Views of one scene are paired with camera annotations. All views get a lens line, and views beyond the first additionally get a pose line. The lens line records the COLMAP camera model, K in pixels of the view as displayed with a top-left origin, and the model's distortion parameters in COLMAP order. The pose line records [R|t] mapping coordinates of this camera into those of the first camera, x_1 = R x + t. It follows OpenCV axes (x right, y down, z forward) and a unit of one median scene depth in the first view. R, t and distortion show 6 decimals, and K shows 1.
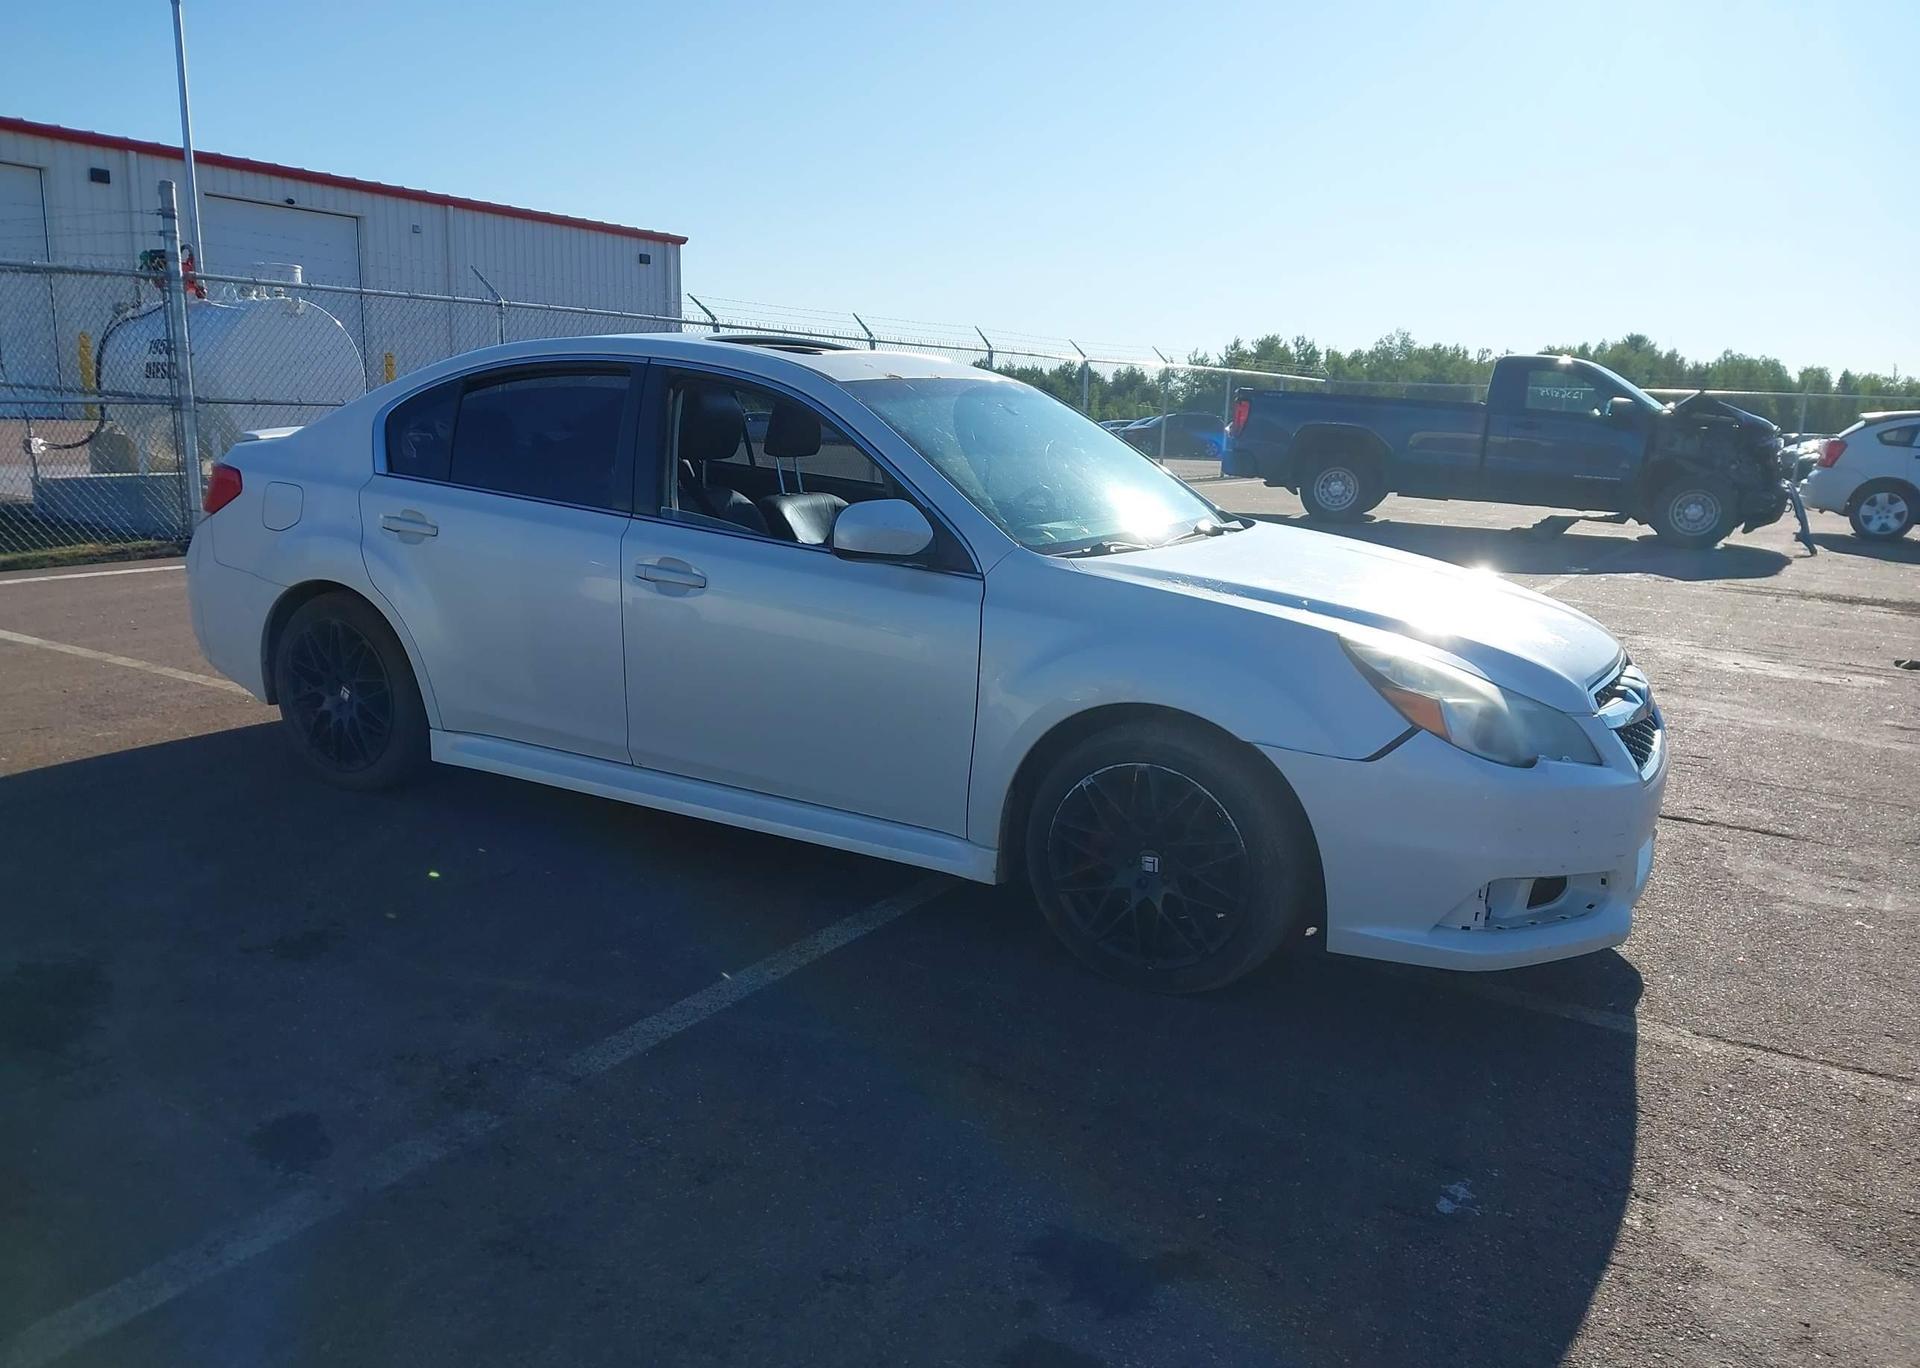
lens RADIAL K [[1510.4, 0, 960.0], [0, 1510.4, 684.0], [0, 0, 1]] dist [0.051361, -0.097220]
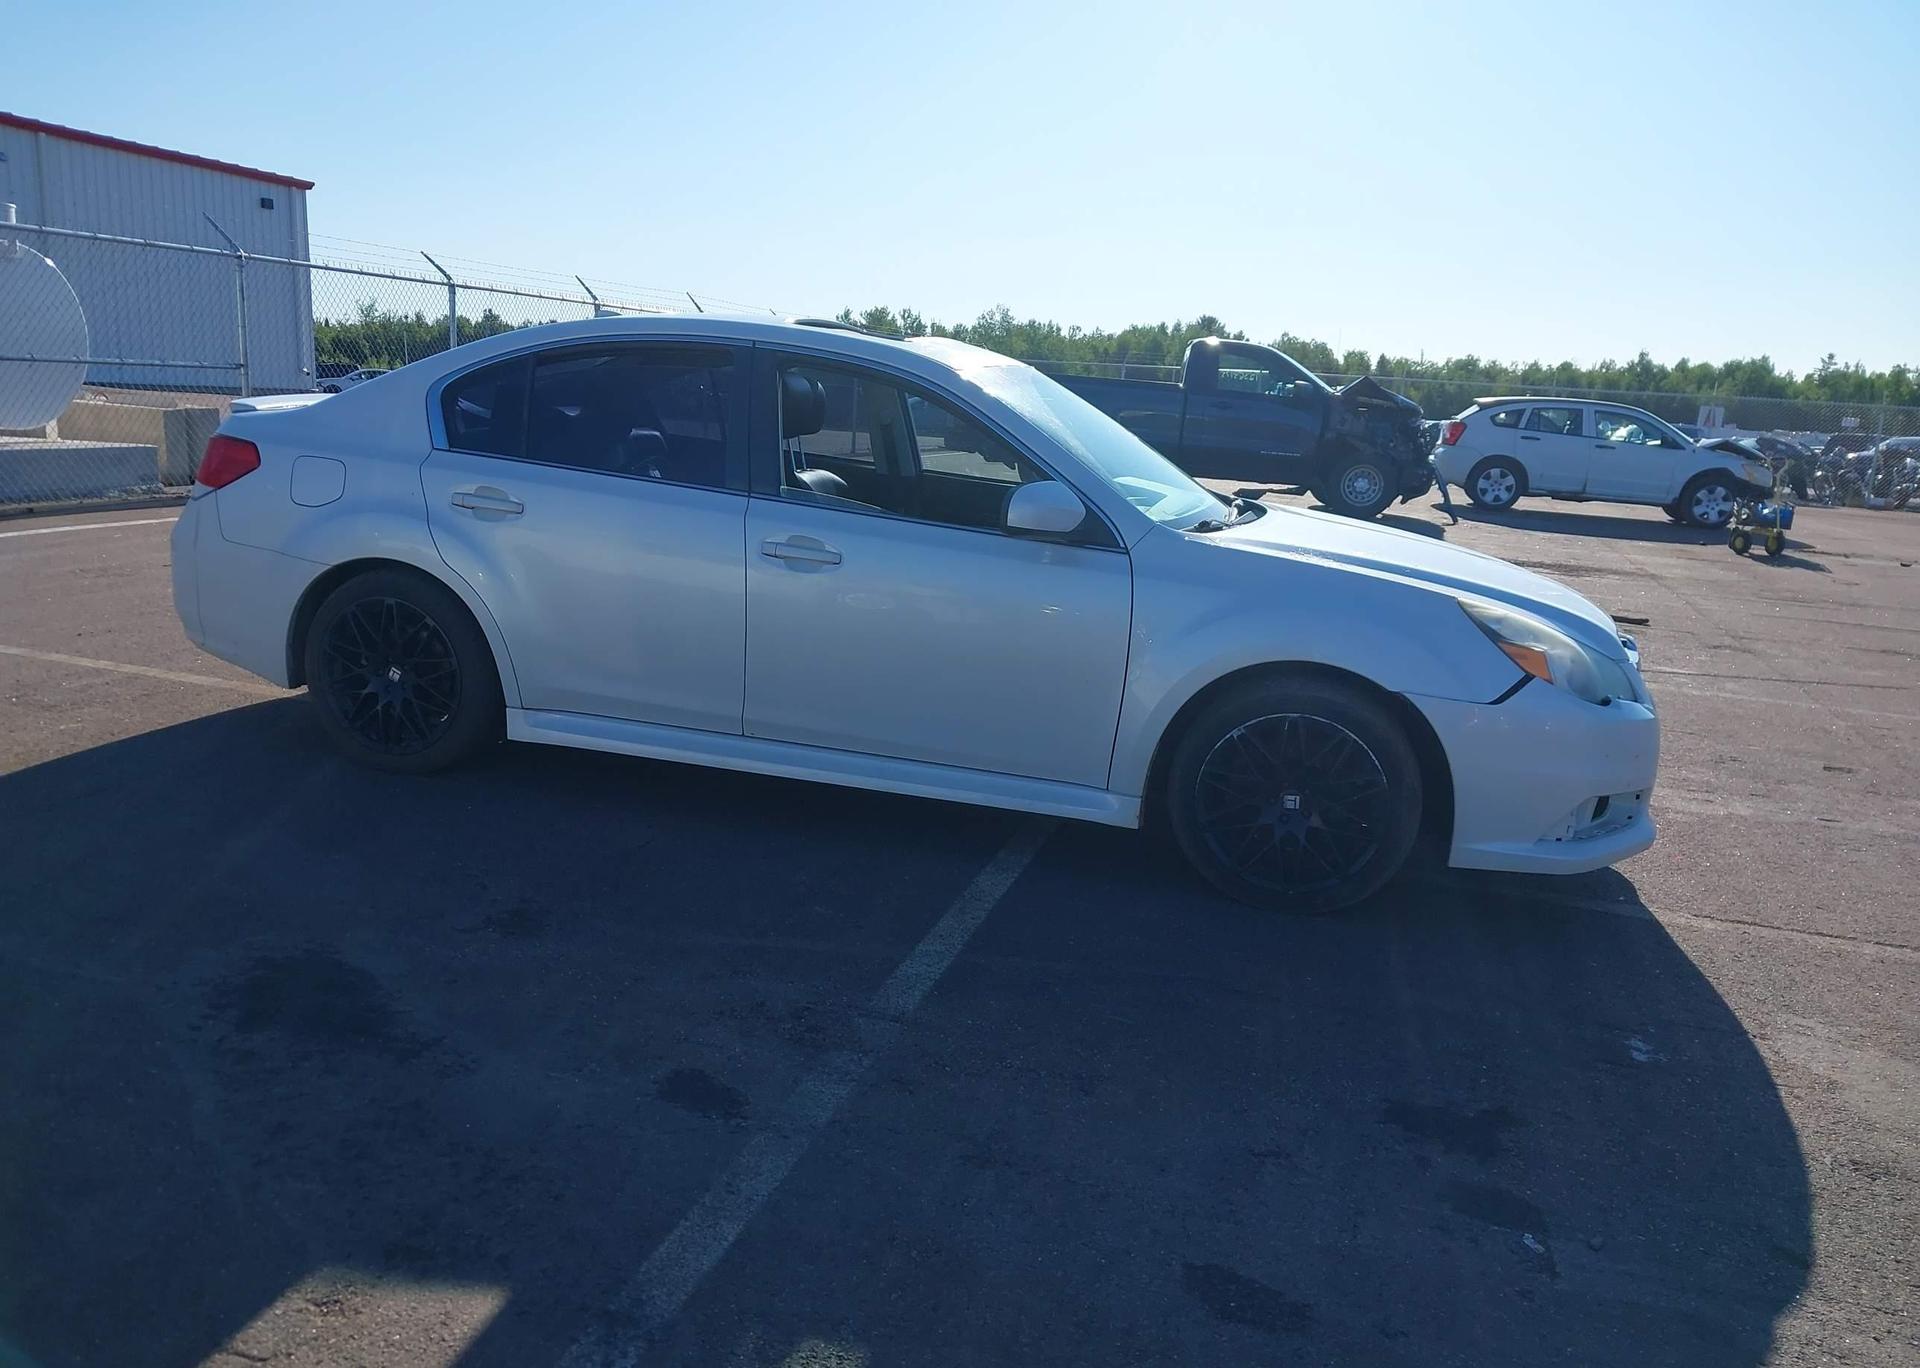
lens RADIAL K [[1510.4, 0, 960.0], [0, 1510.4, 684.0], [0, 0, 1]] dist [0.051361, -0.097220]
pose [[0.967020, -0.028828, 0.253065, -0.300832], [0.023377, 0.999426, 0.024521, -0.003110], [-0.253627, -0.017797, 0.967138, -0.033930]]
